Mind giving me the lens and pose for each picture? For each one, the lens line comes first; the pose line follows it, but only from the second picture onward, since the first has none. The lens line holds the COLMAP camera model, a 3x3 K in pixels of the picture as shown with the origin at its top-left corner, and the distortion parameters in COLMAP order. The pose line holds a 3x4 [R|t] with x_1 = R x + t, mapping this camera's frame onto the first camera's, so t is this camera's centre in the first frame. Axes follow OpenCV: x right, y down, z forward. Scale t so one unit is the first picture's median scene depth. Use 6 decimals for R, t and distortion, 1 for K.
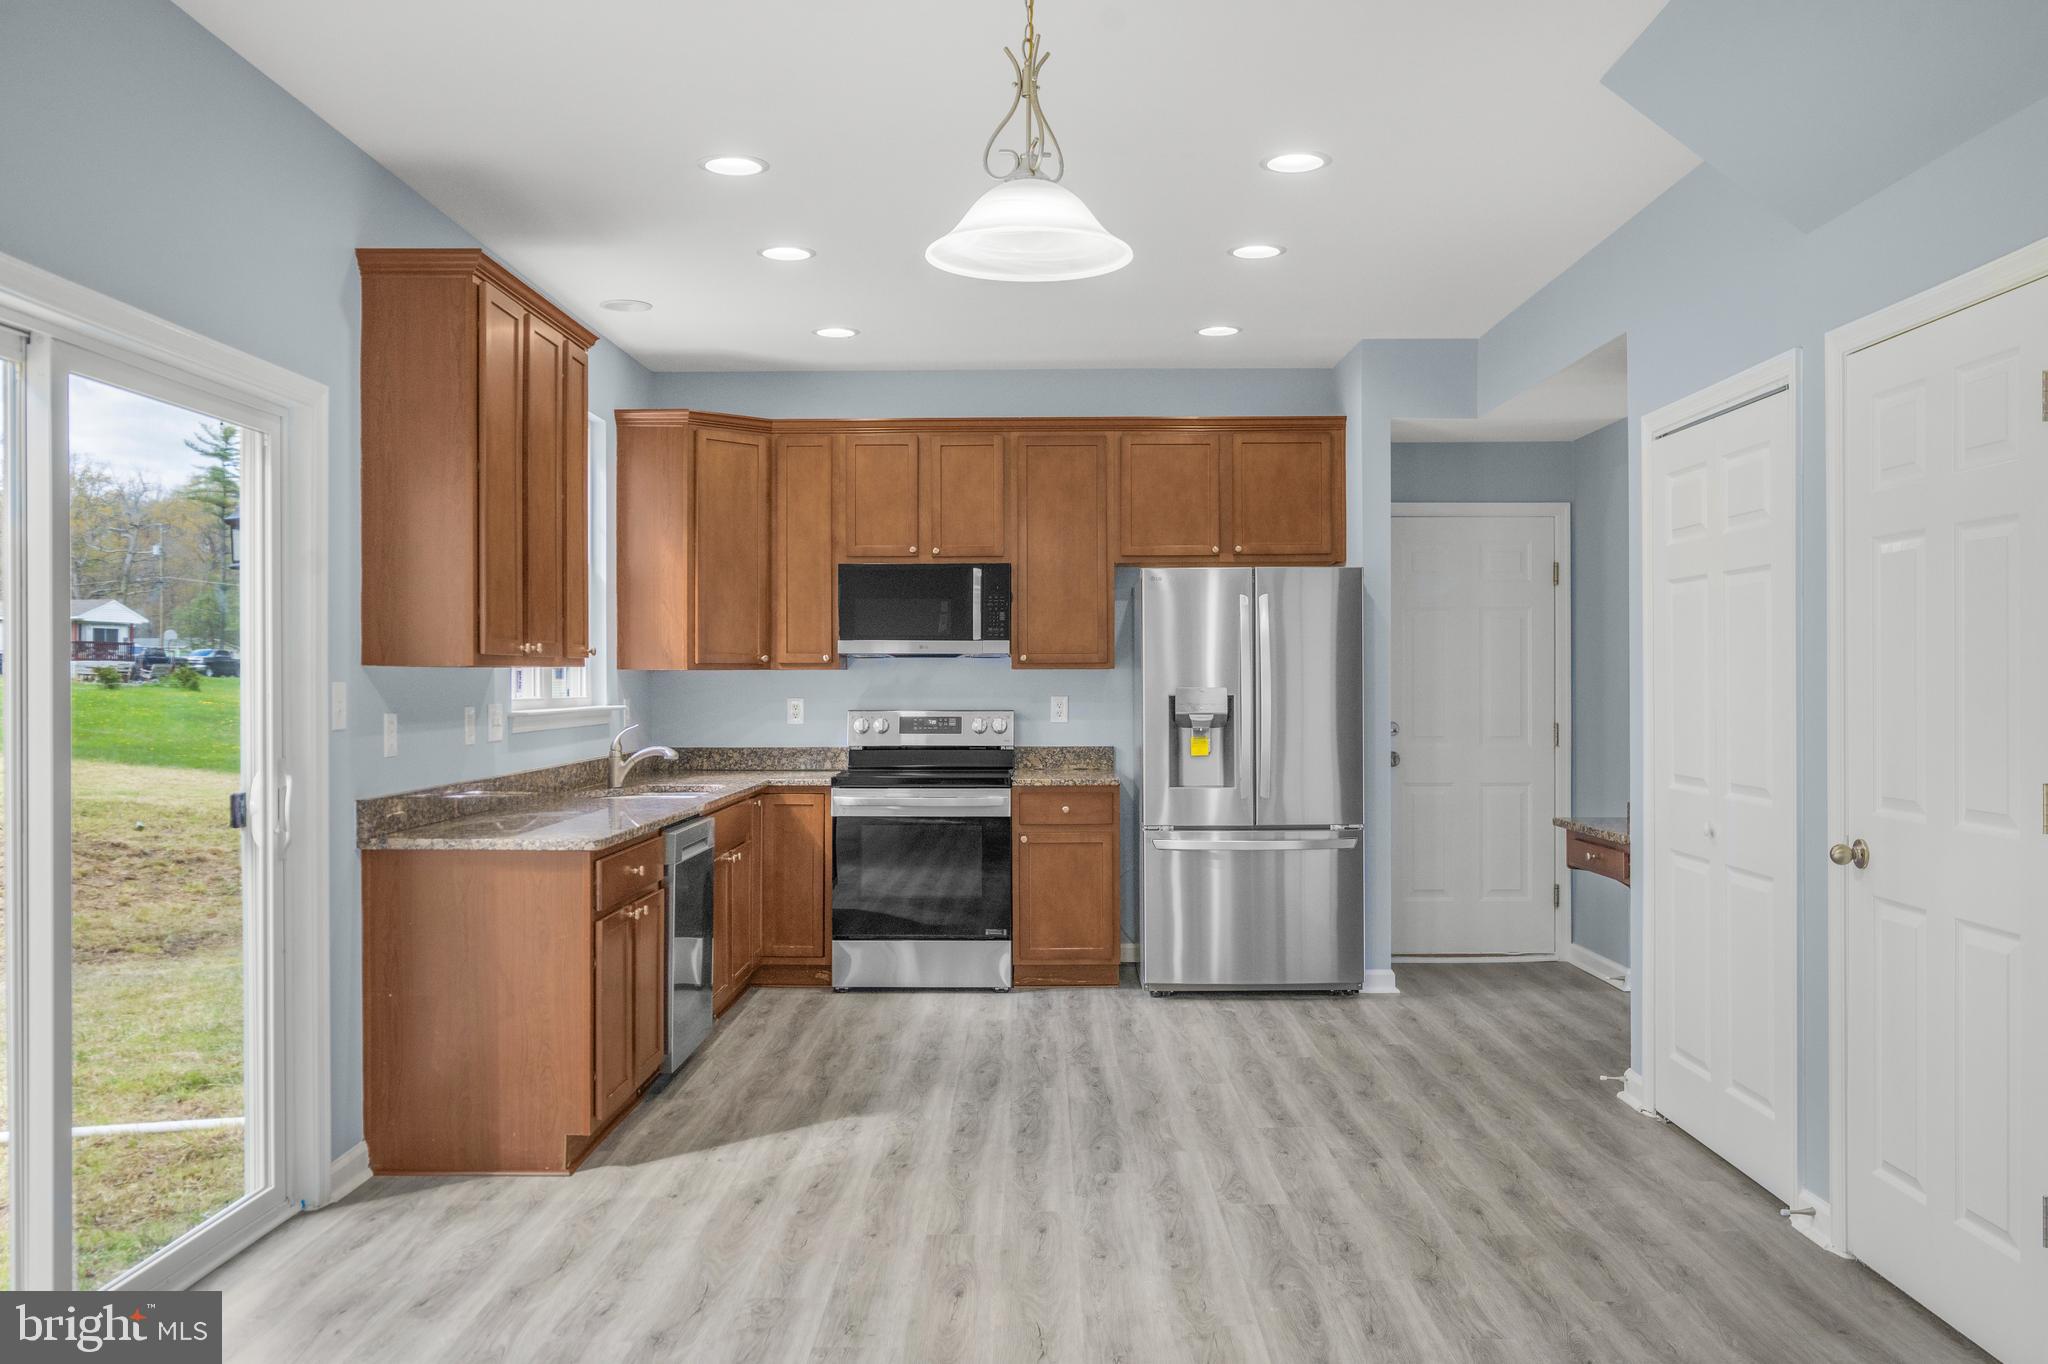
lens RADIAL K [[1621.6, 0, 1038.0], [0, 1621.6, 674.5], [0, 0, 1]] dist [-0.026261, 0.014354]
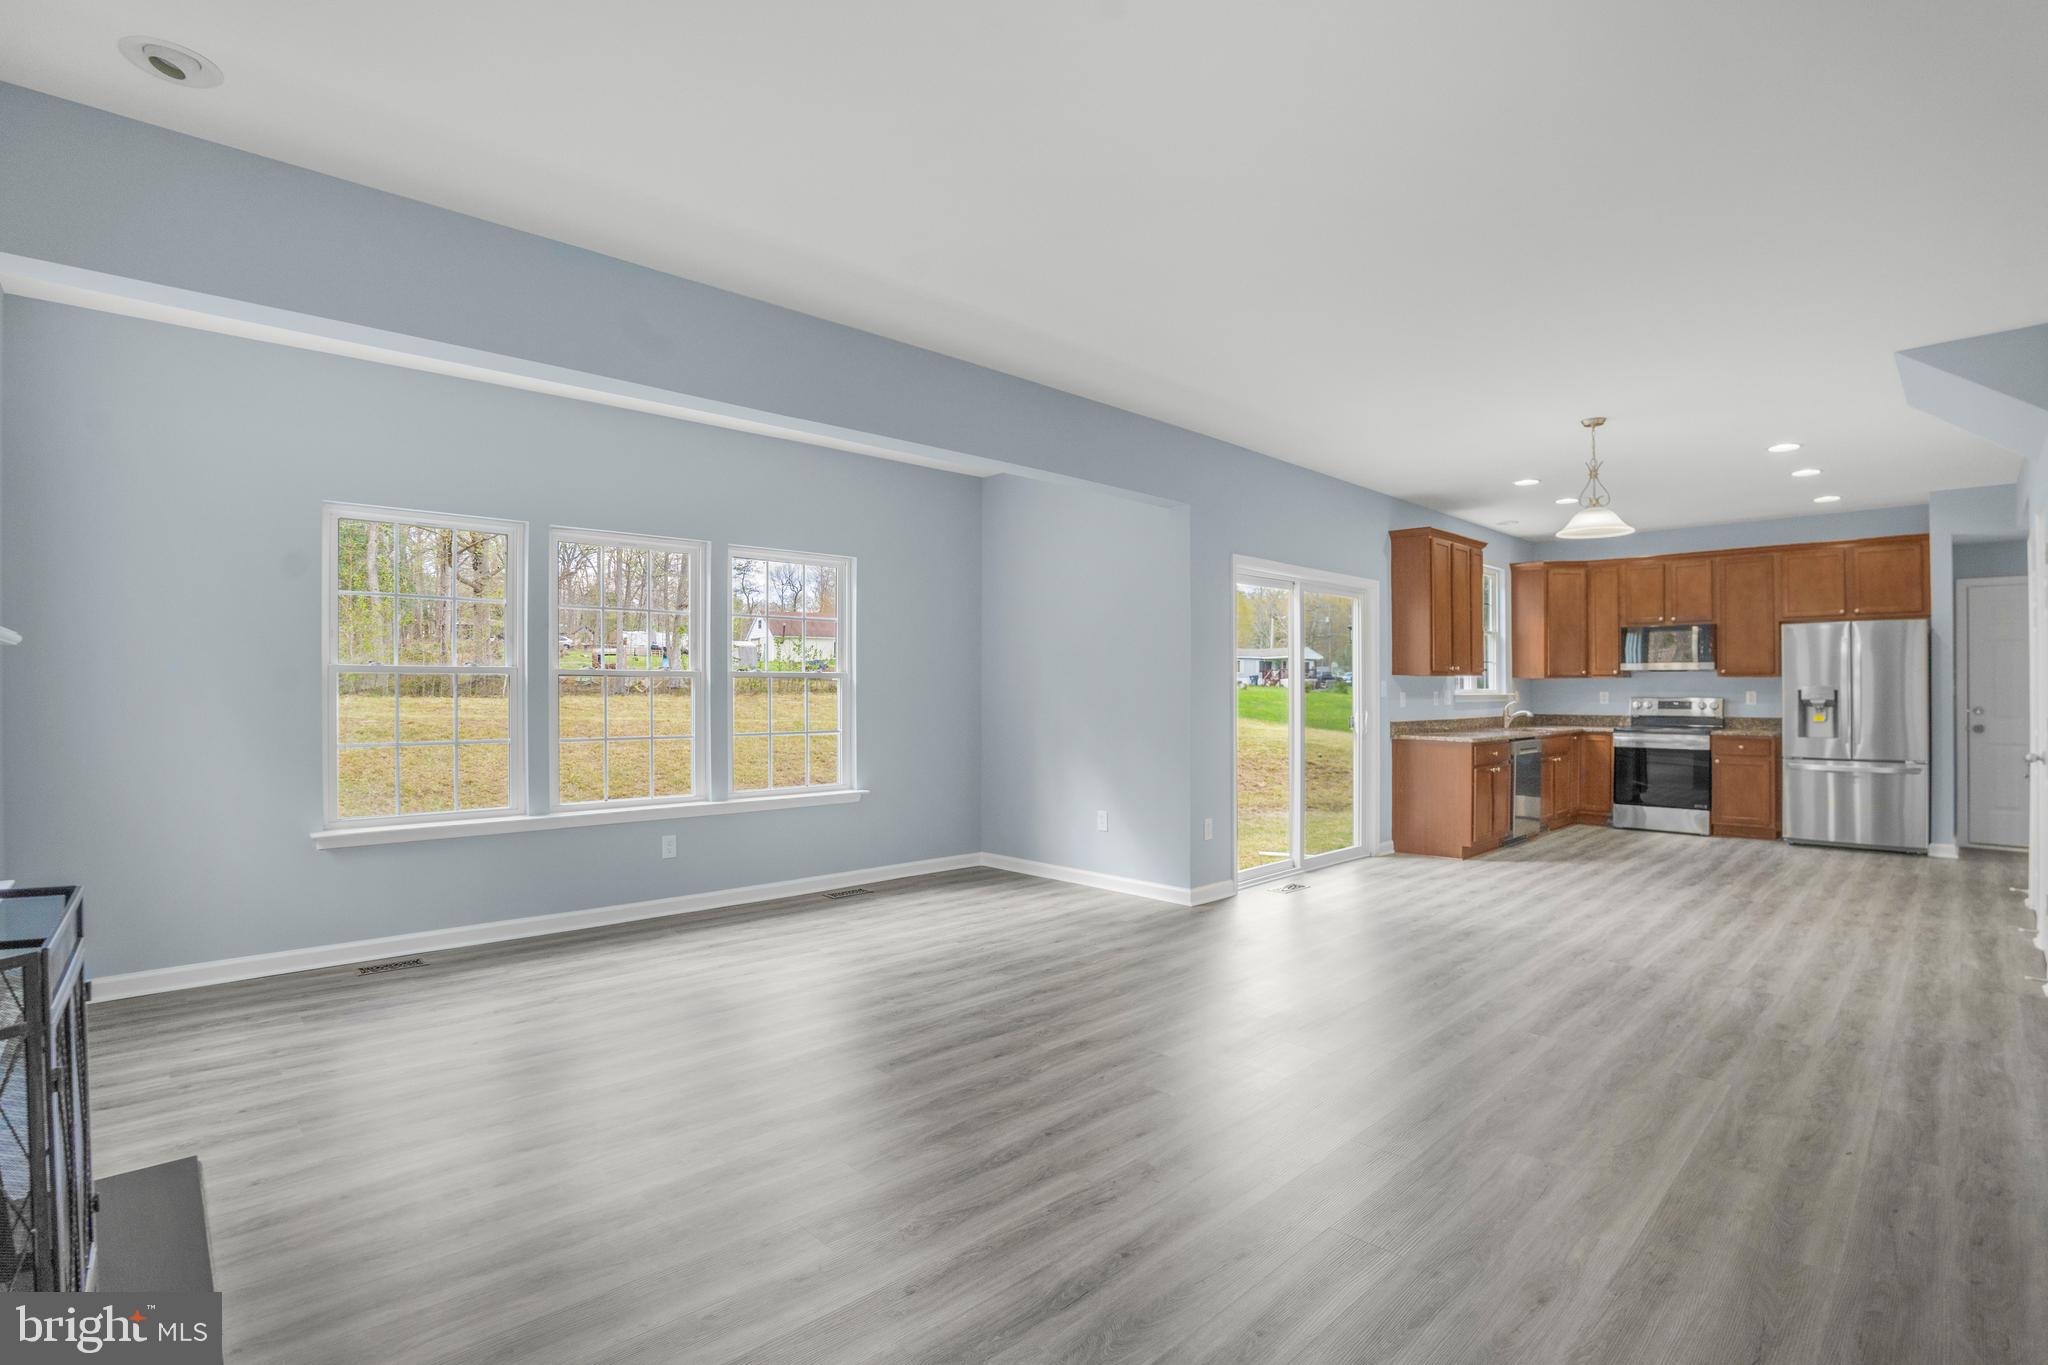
lens RADIAL K [[966.0, 0, 1073.3], [0, 966.0, 683.2], [0, 0, 1]] dist [-0.049222, 0.007372]
pose [[0.725522, -0.001671, -0.688197, 0.220427], [-0.000812, 0.999994, -0.003284, 0.009254], [0.688199, 0.002941, 0.725516, -0.402272]]
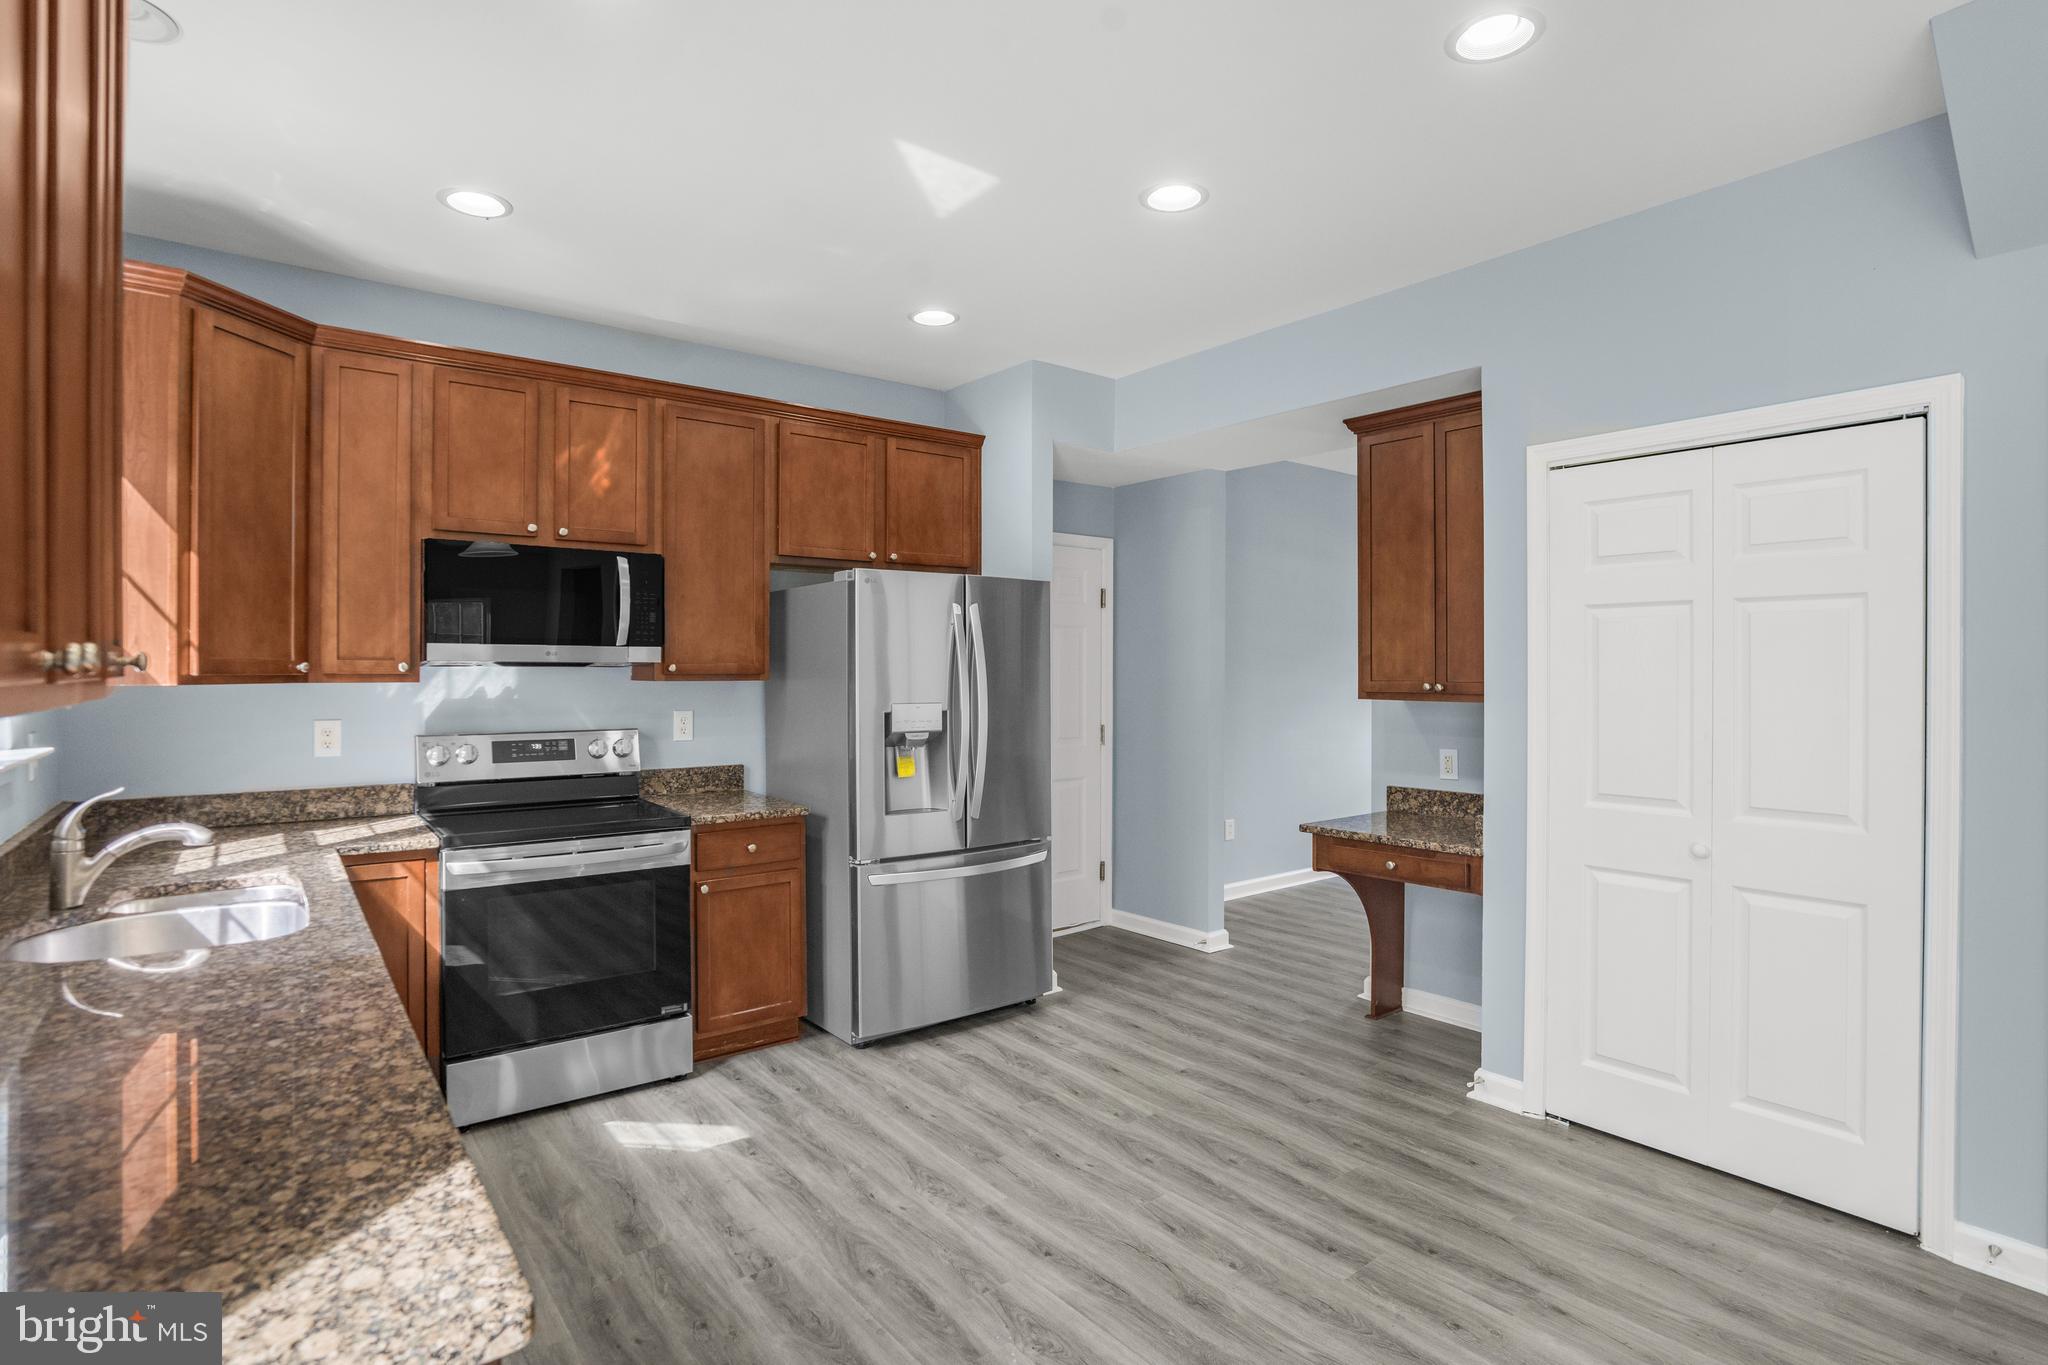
lens RADIAL K [[1009.4, 0, 1028.4], [0, 1009.4, 675.6], [0, 0, 1]] dist [-0.040929, 0.008280]
pose [[0.784353, 0.000238, 0.620315, -0.197557], [-0.004290, 0.999978, 0.005041, -0.010310], [-0.620300, -0.006615, 0.784337, 0.502823]]
